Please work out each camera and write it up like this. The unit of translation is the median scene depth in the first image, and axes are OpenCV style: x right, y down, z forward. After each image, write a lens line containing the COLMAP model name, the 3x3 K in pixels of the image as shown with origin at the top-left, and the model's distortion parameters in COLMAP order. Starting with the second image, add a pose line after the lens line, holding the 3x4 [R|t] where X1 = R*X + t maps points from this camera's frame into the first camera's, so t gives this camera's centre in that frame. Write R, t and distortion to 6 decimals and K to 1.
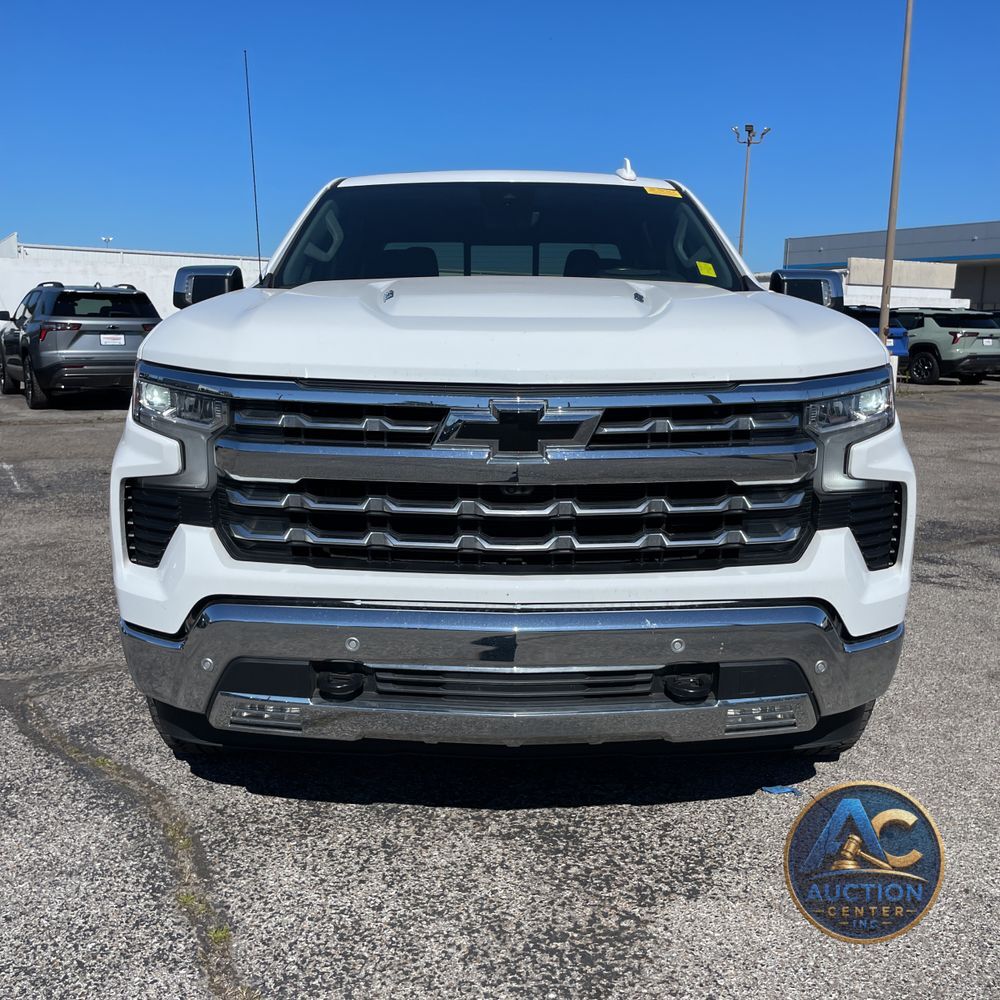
lens RADIAL K [[1026.3, 0, 500.0], [0, 1026.3, 500.0], [0, 0, 1]] dist [0.089042, -0.006284]
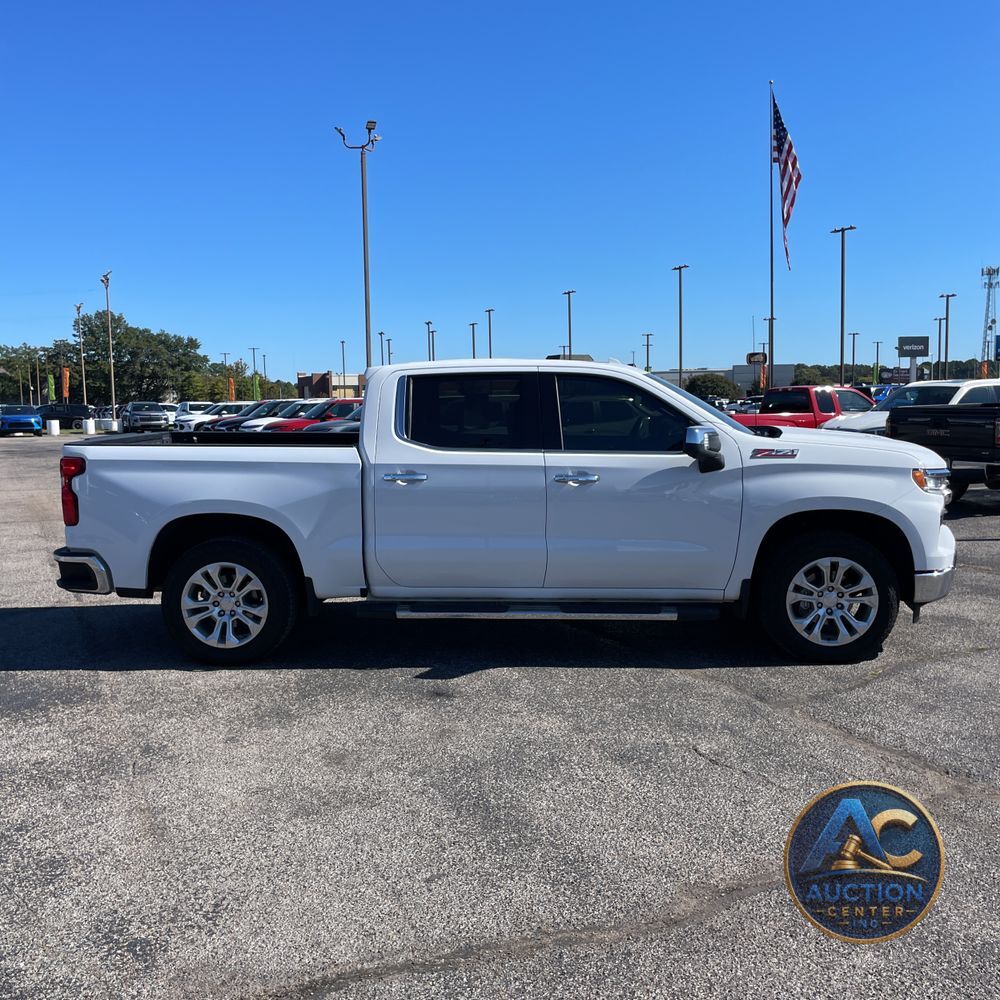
lens RADIAL K [[1036.9, 0, 500.0], [0, 1036.9, 500.0], [0, 0, 1]] dist [0.099693, -0.150323]
pose [[0.022138, -0.112234, 0.993435, -2.998077], [0.180974, 0.977713, 0.106425, -0.533339], [-0.983239, 0.177430, 0.041956, 1.983571]]
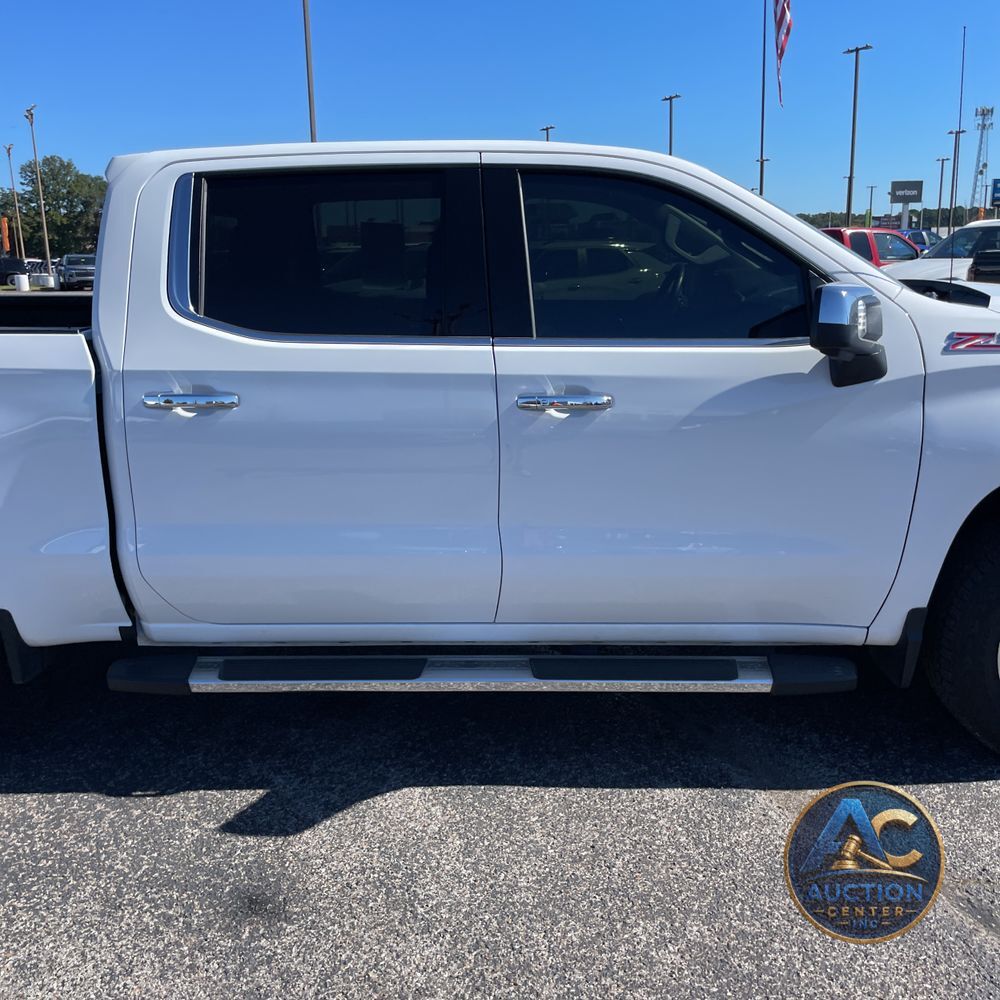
lens RADIAL K [[1023.8, 0, 495.6], [0, 1023.8, 496.2], [0, 0, 1]] dist [0.096034, -0.131692]
pose [[0.004224, -0.245819, 0.969307, -1.571192], [0.186058, 0.952583, 0.240767, -0.470084], [-0.982530, 0.179330, 0.049760, 1.932633]]
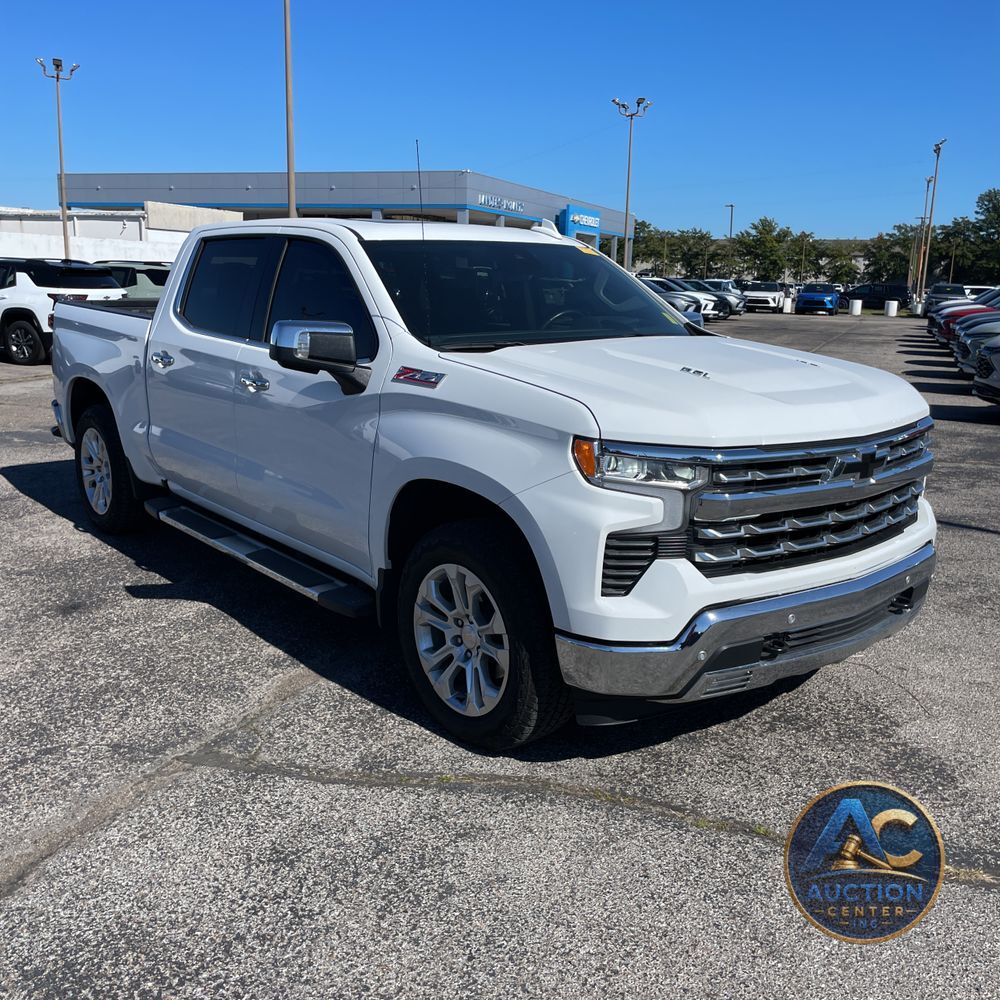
lens RADIAL K [[1023.8, 0, 495.6], [0, 1023.8, 496.2], [0, 0, 1]] dist [0.096034, -0.131692]
pose [[0.763564, -0.130681, 0.632370, -1.281694], [0.092360, 0.991341, 0.093341, -0.198387], [-0.639092, -0.012867, 0.769022, 0.119360]]
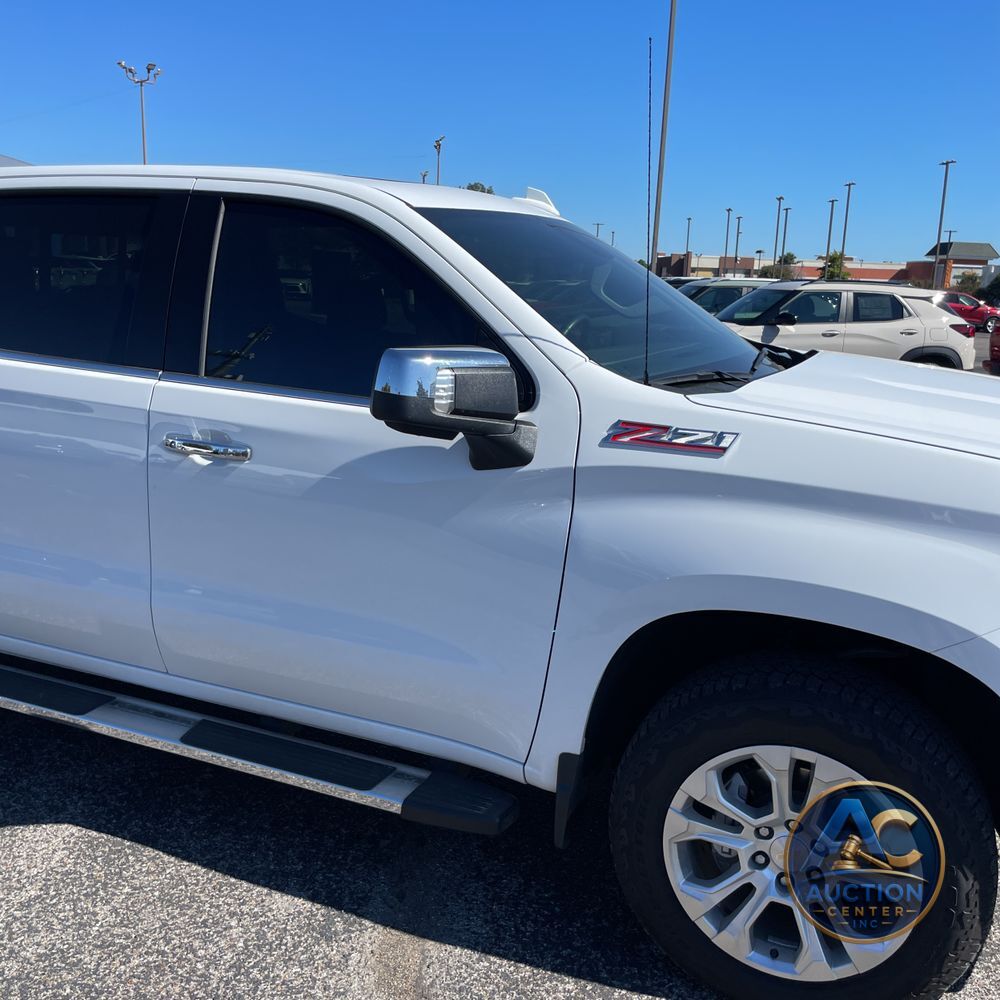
lens RADIAL K [[1023.8, 0, 495.6], [0, 1023.8, 496.2], [0, 0, 1]] dist [0.096034, -0.131692]
pose [[0.378467, -0.193150, 0.905238, -1.276846], [0.121247, 0.979904, 0.158390, -0.358632], [-0.917639, 0.049812, 0.394280, 1.173015]]
